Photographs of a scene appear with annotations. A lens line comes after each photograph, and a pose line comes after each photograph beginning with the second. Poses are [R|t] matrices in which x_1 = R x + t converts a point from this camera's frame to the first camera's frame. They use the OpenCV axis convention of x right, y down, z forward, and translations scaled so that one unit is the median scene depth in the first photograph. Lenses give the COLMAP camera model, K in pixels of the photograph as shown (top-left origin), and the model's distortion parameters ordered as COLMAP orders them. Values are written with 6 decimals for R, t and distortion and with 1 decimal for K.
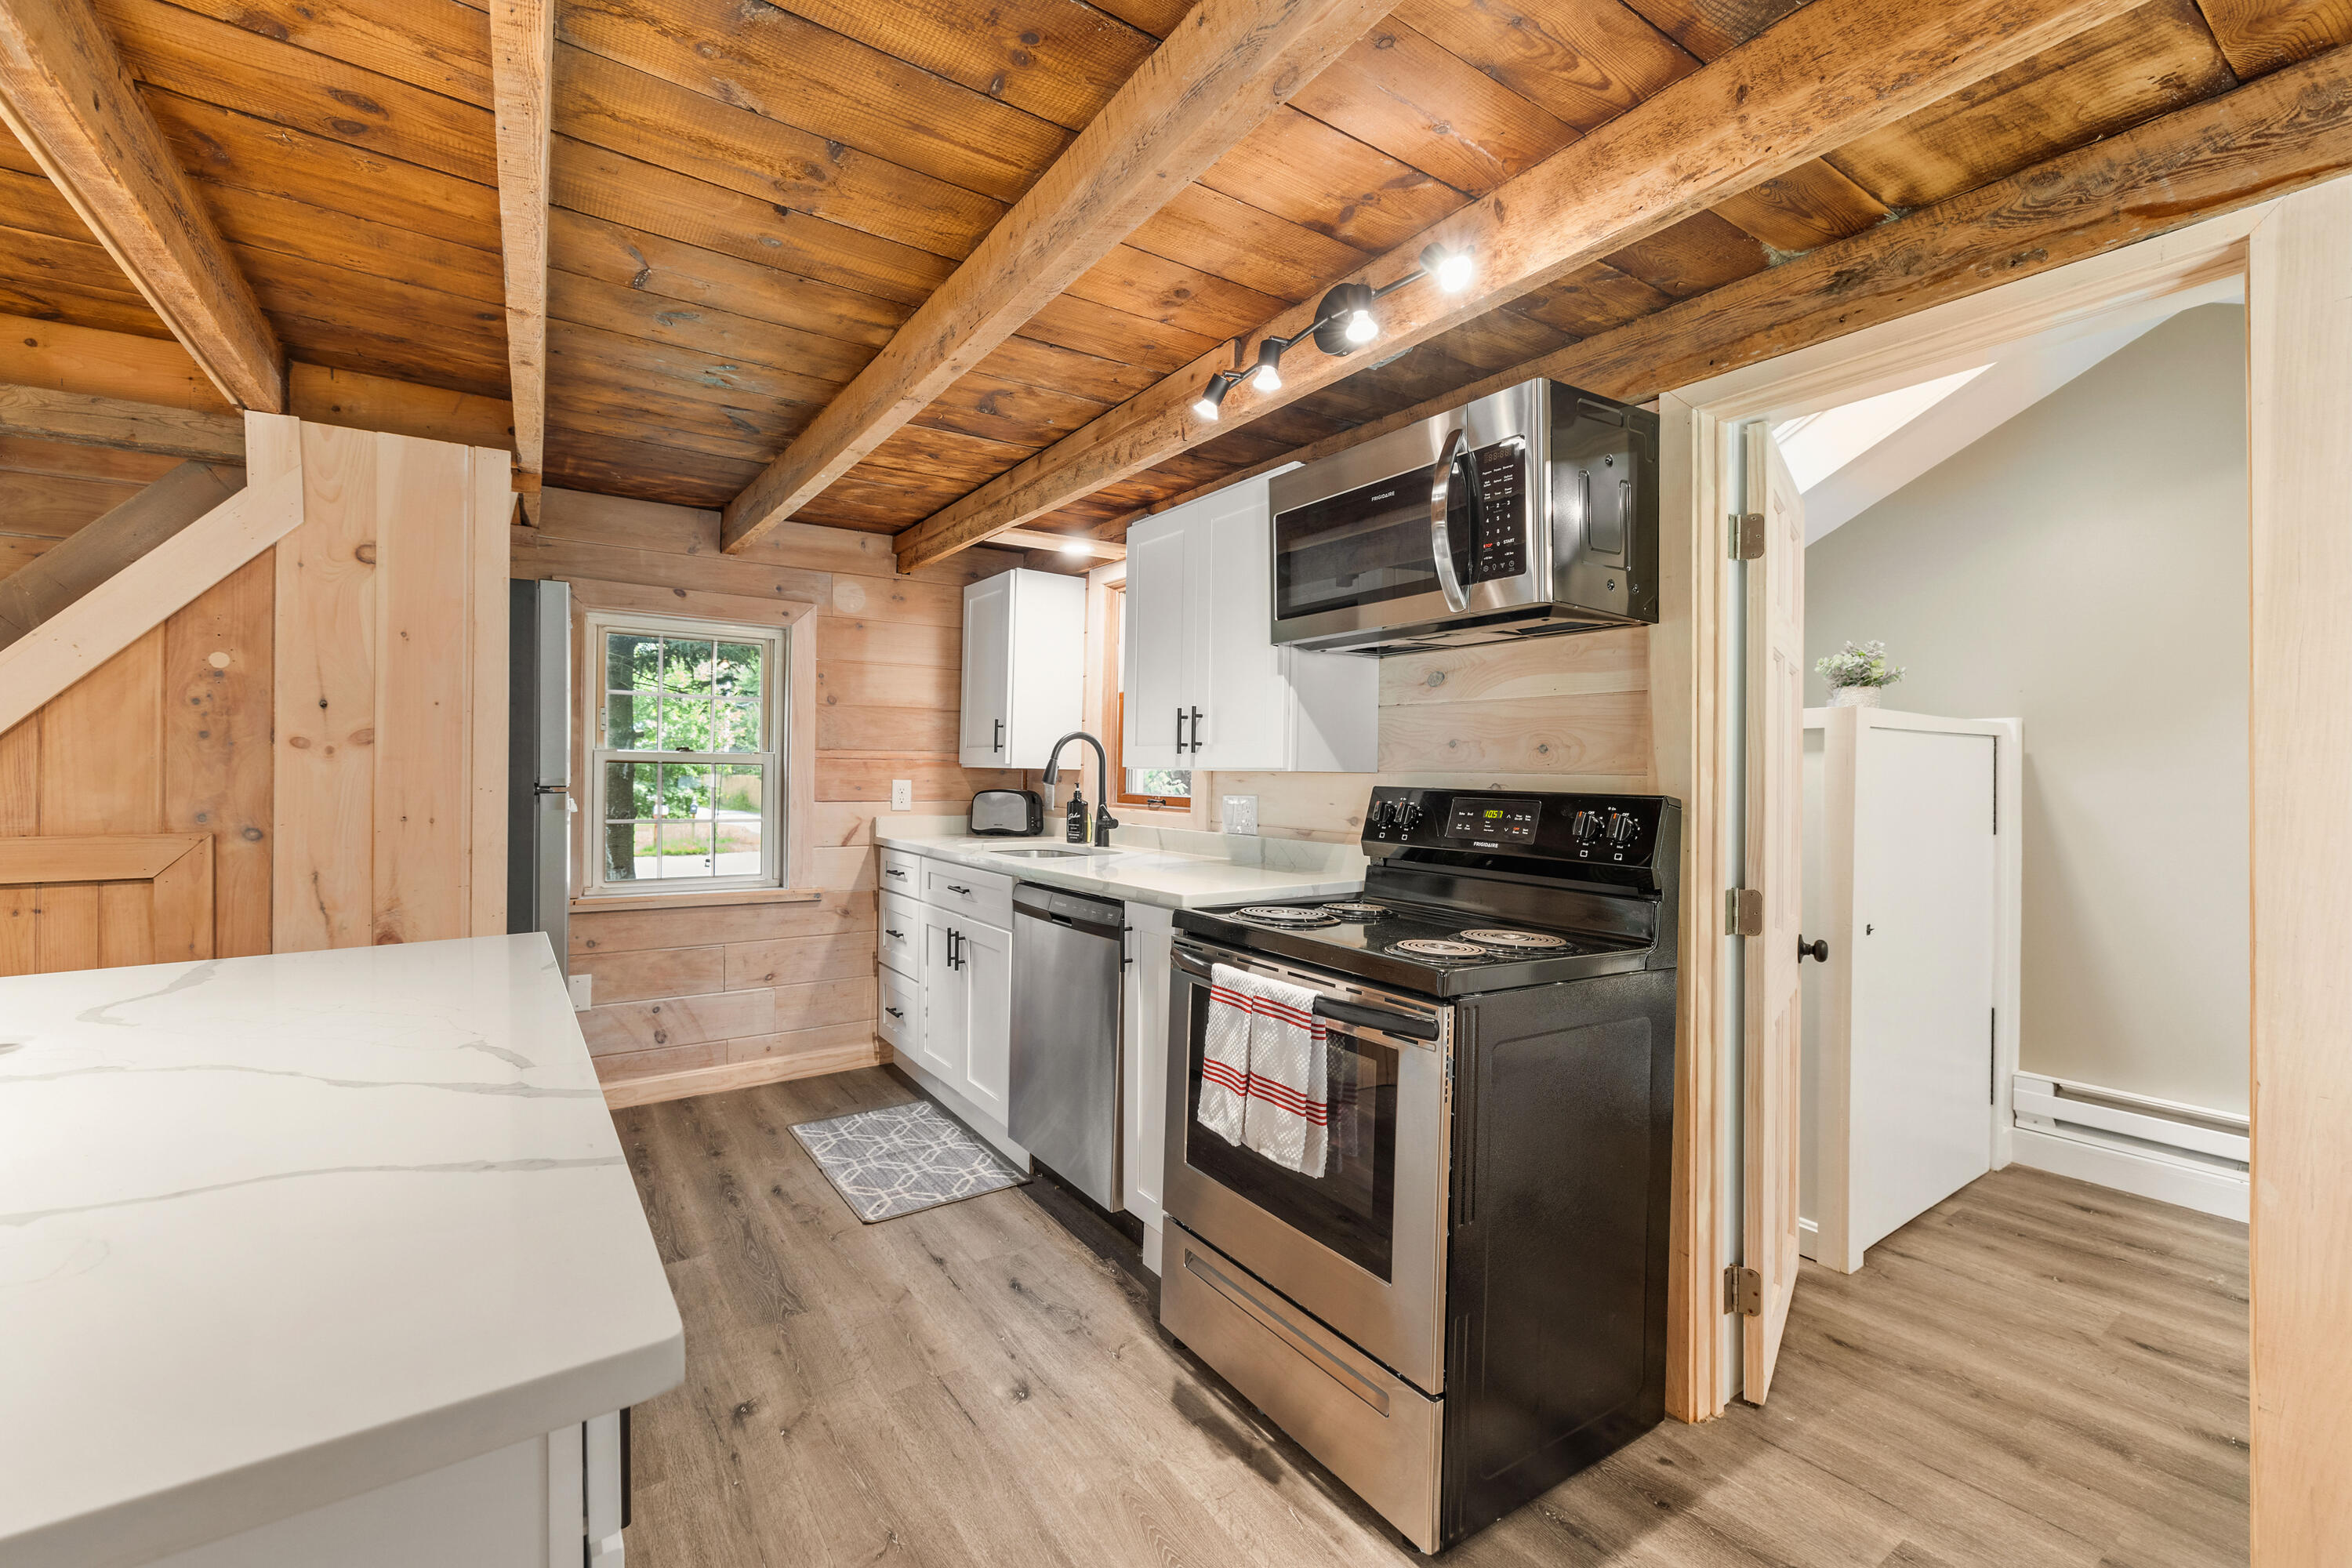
lens RADIAL K [[980.0, 0, 1166.4], [0, 980.0, 764.2], [0, 0, 1]] dist [-0.004589, -0.000130]
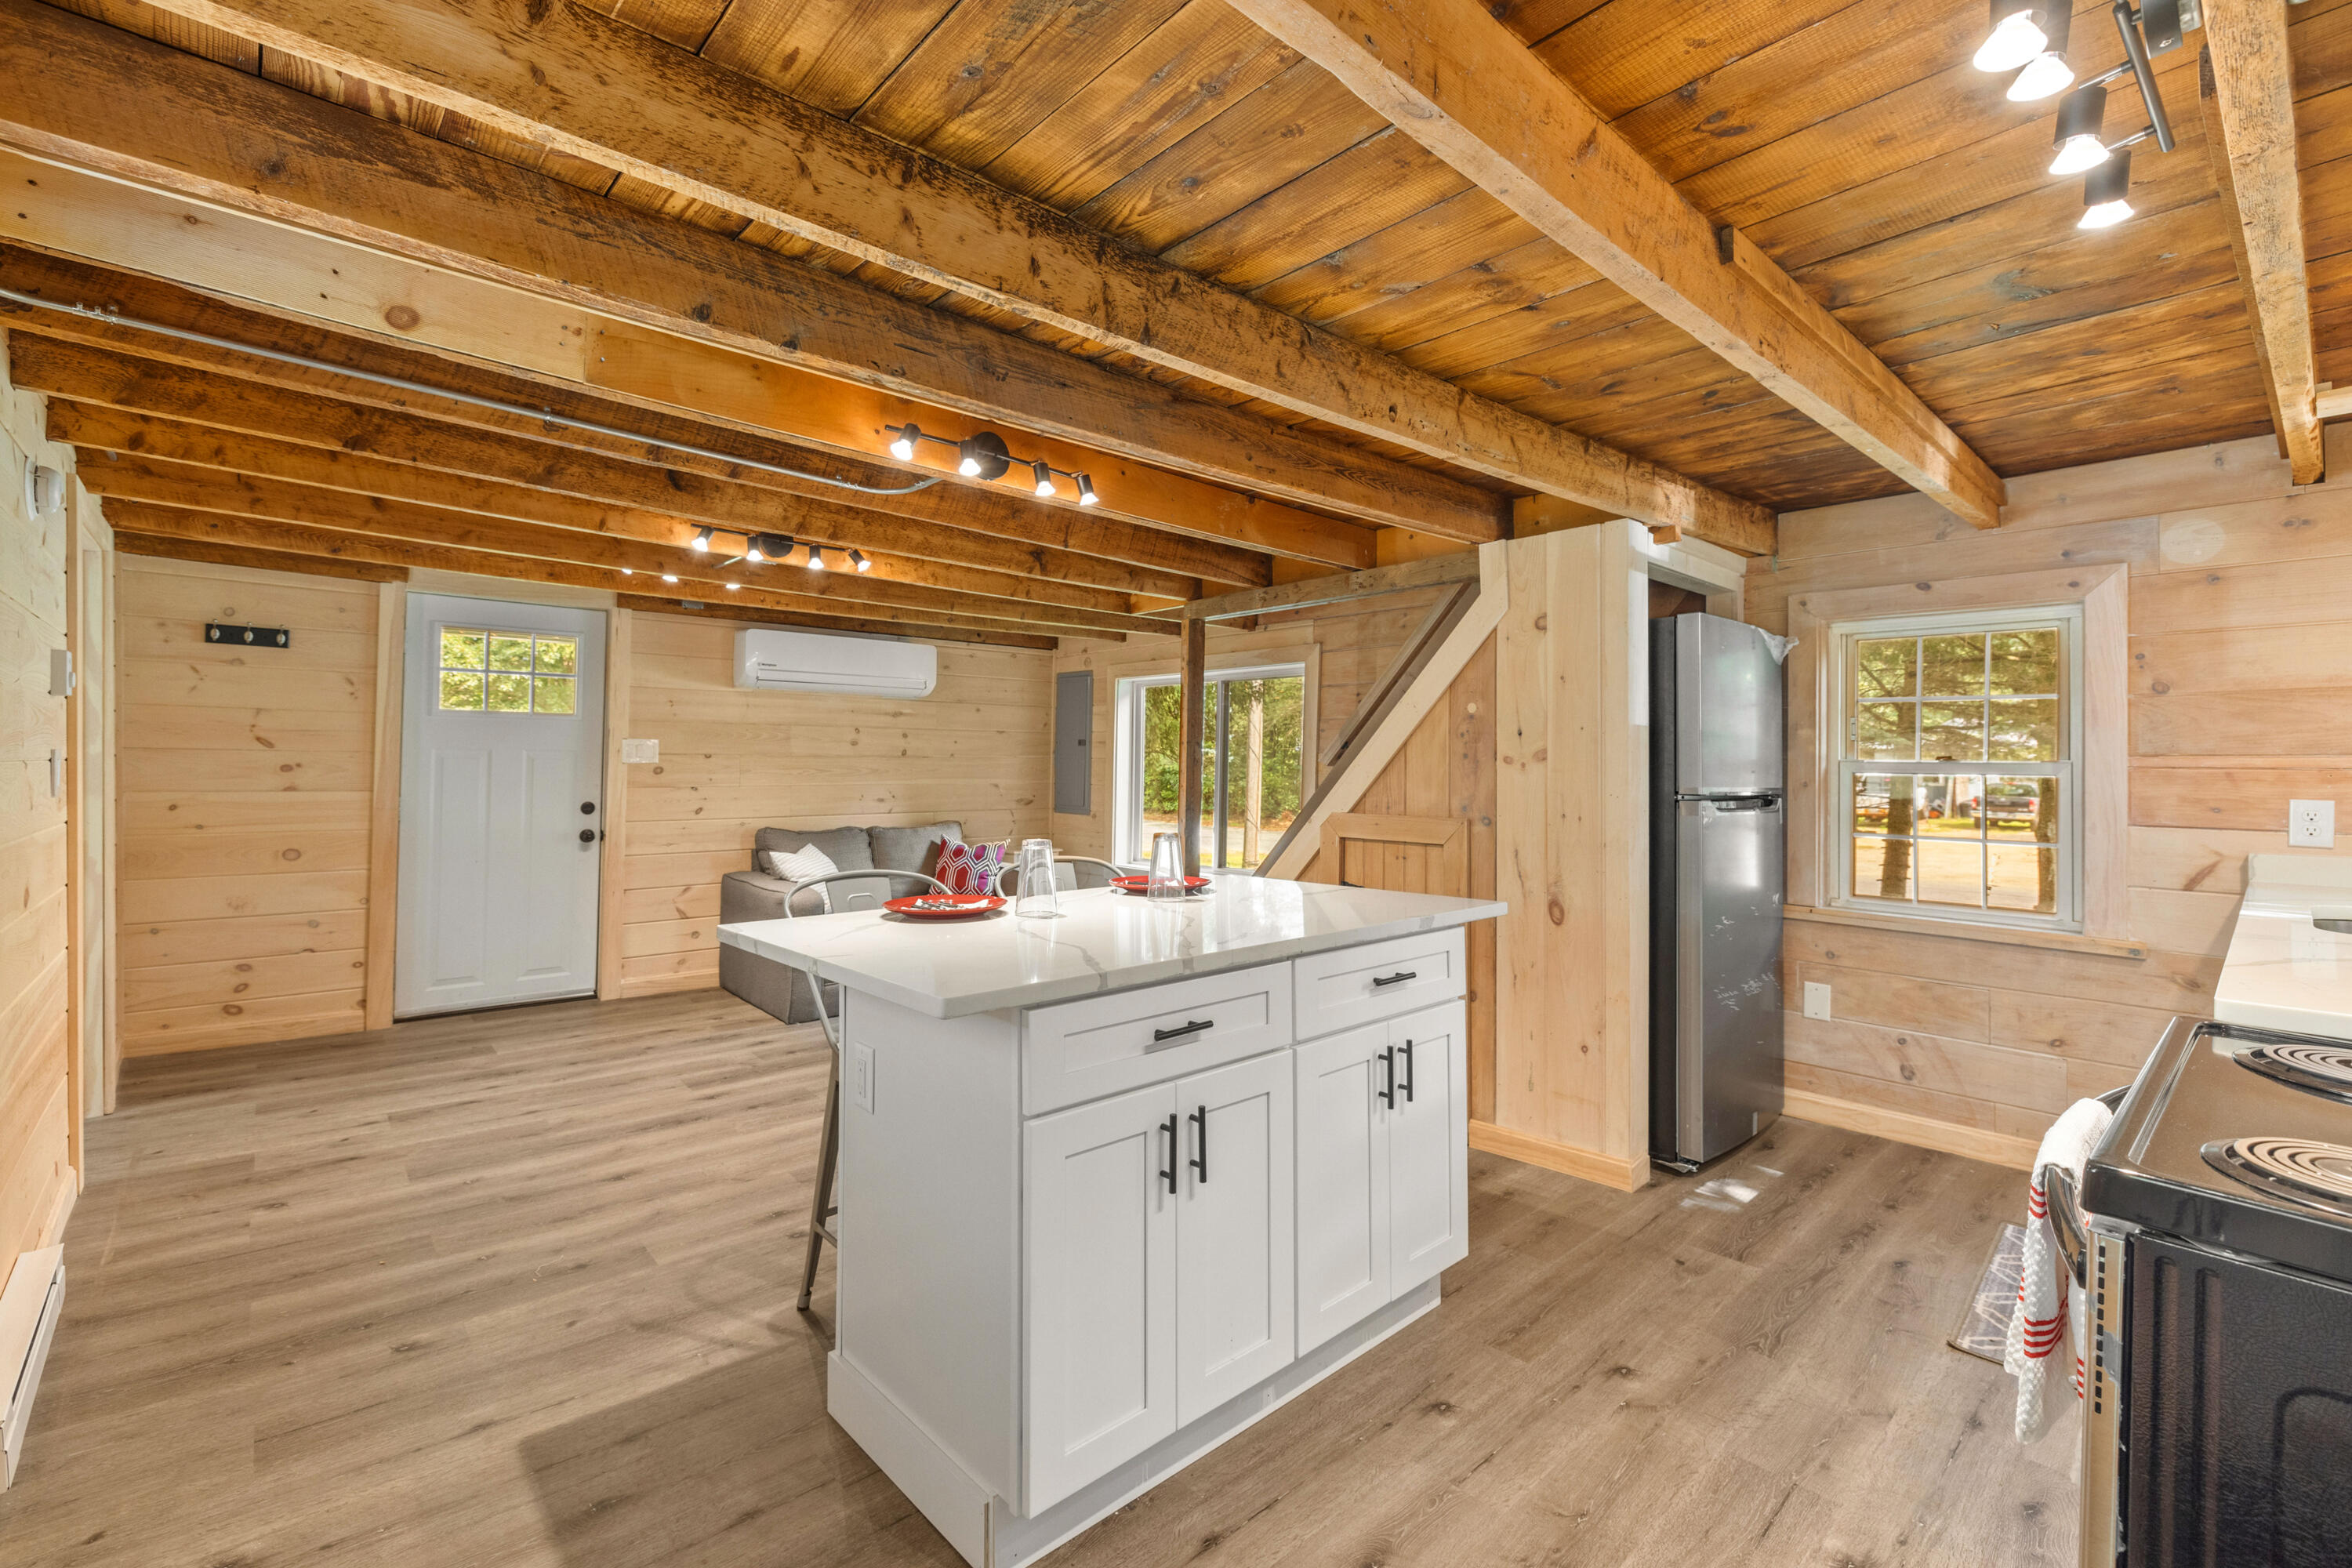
lens RADIAL K [[998.8, 0, 1163.3], [0, 998.8, 746.7], [0, 0, 1]] dist [0.002470, -0.002194]
pose [[0.127637, -0.026229, -0.991474, 0.320151], [-0.000782, 0.999647, -0.026546, -0.001326], [0.991821, 0.004163, 0.127571, 0.179292]]
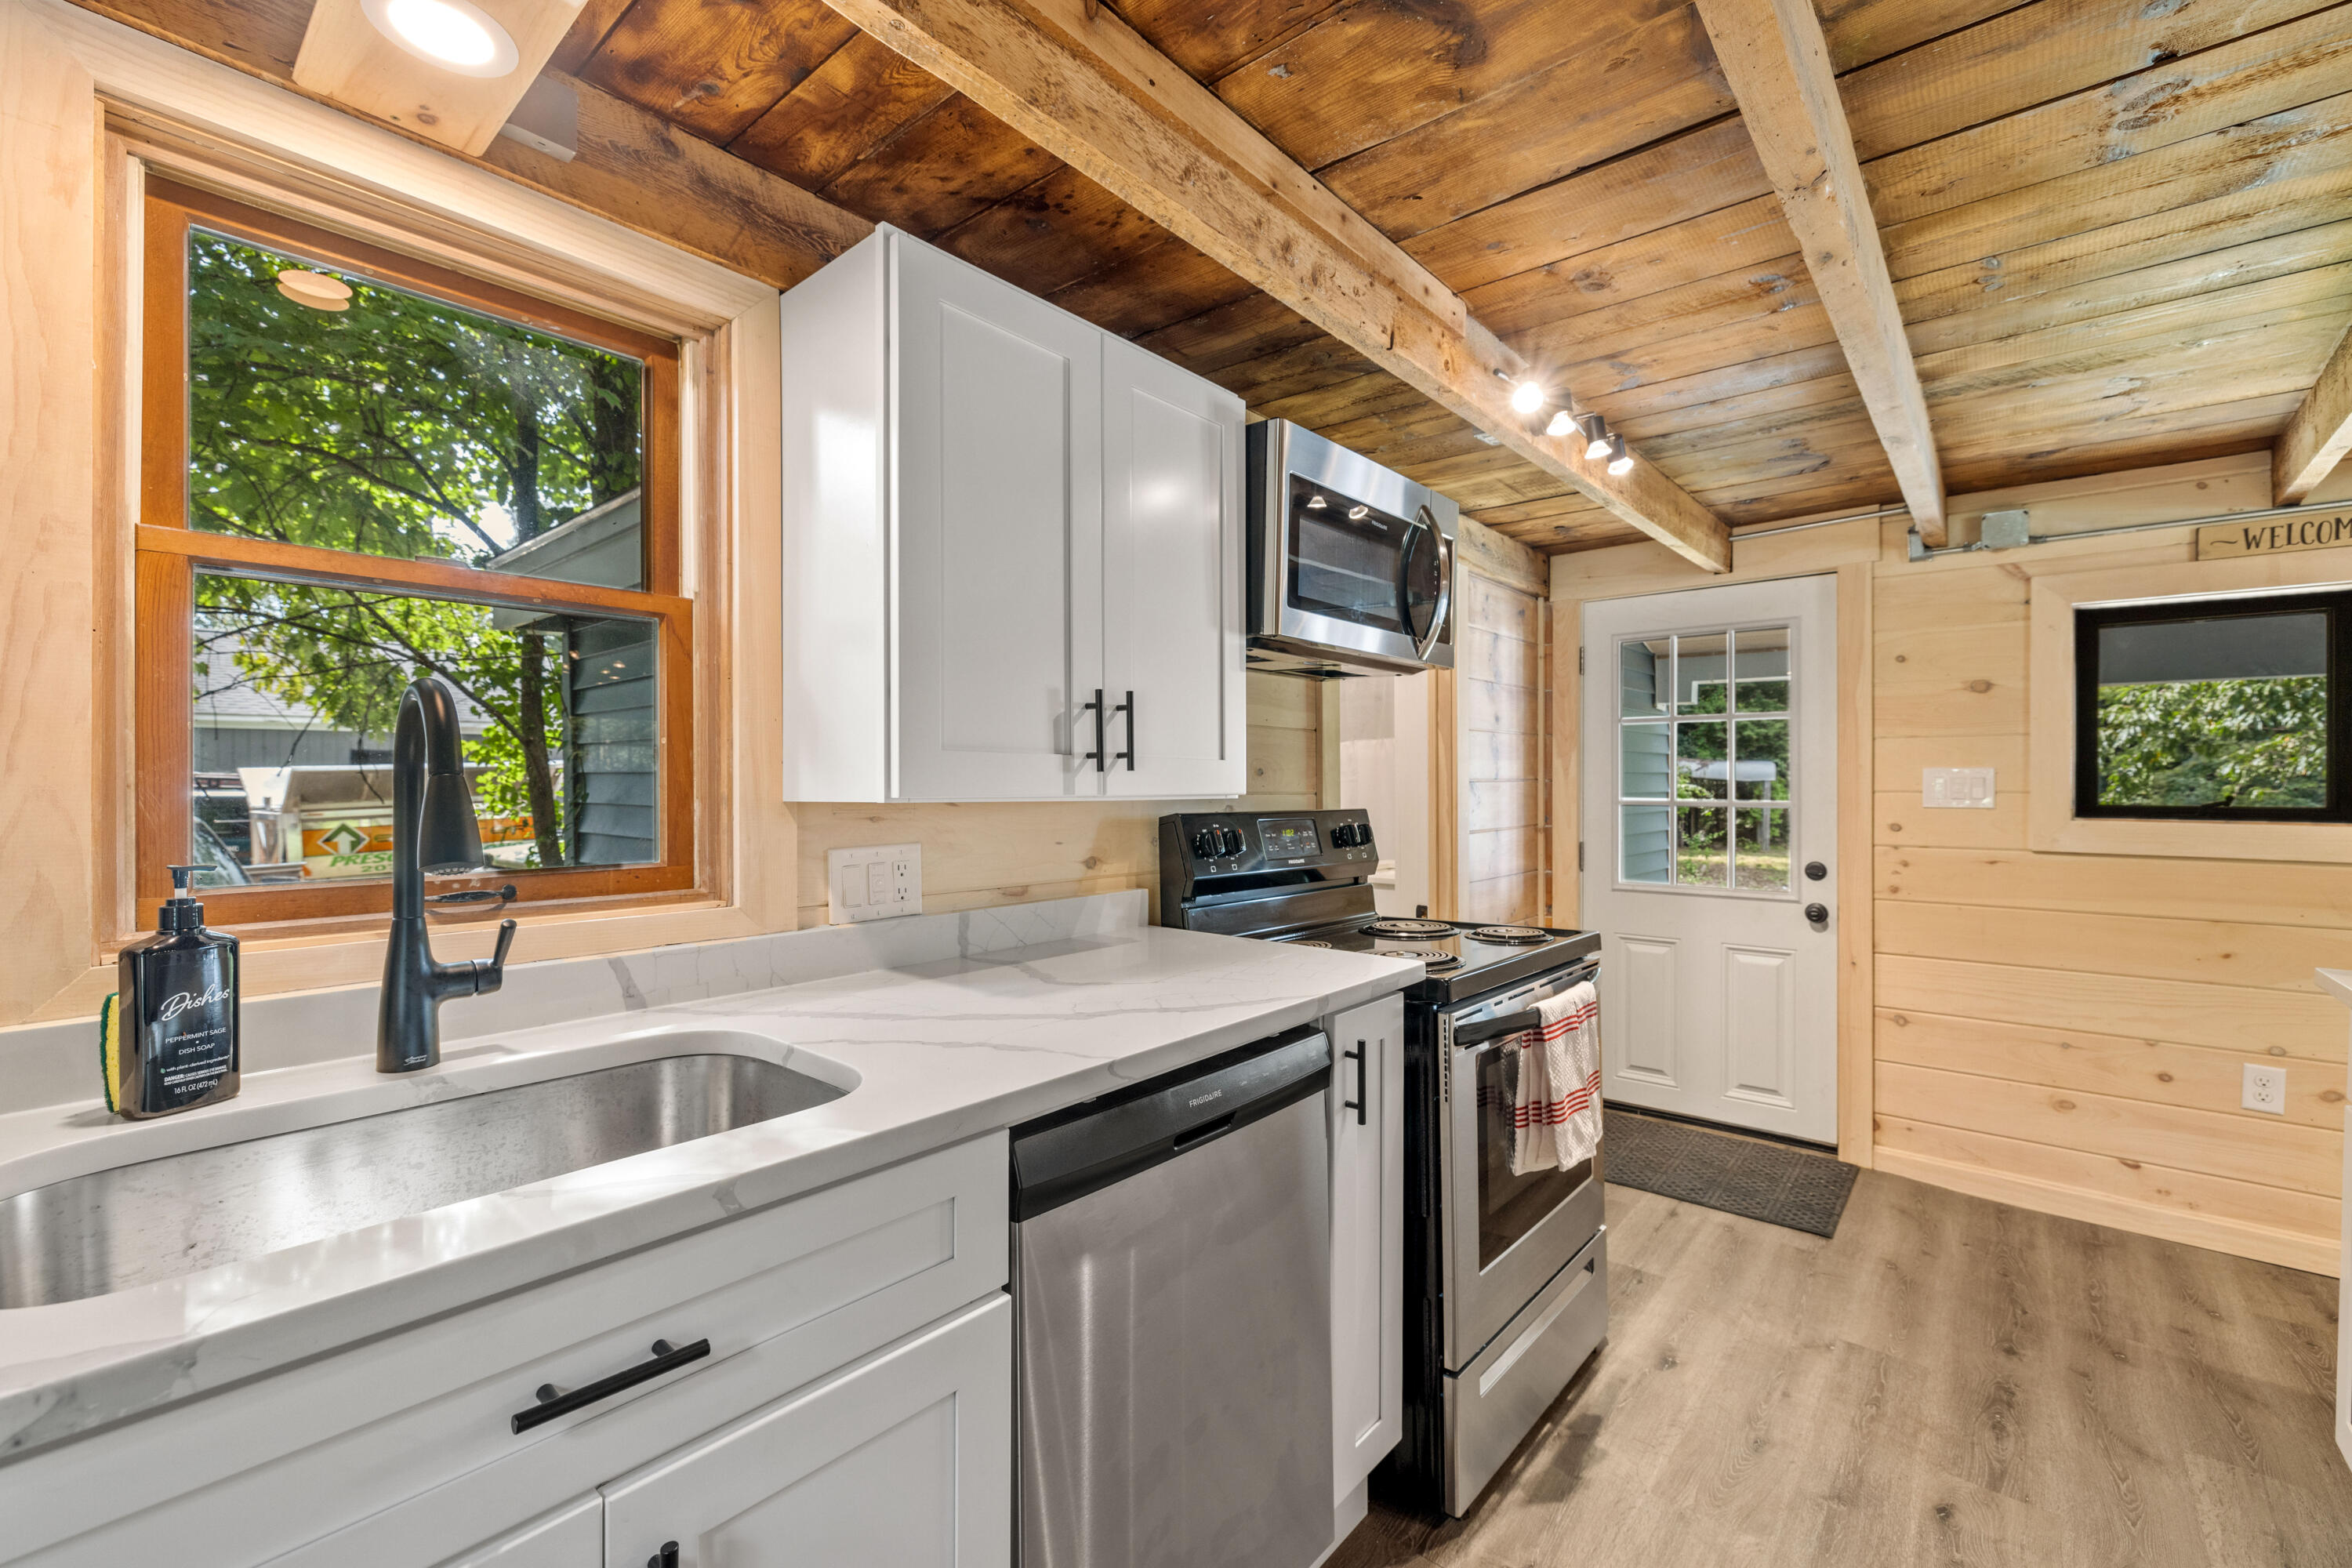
lens RADIAL K [[980.0, 0, 1165.6], [0, 980.0, 783.2], [0, 0, 1]] dist [-0.004589, -0.000130]
pose [[-0.252348, -0.011561, 0.967567, -0.402042], [-0.010199, 0.999905, 0.009287, -0.007516], [-0.967583, -0.007524, -0.252442, 0.833423]]
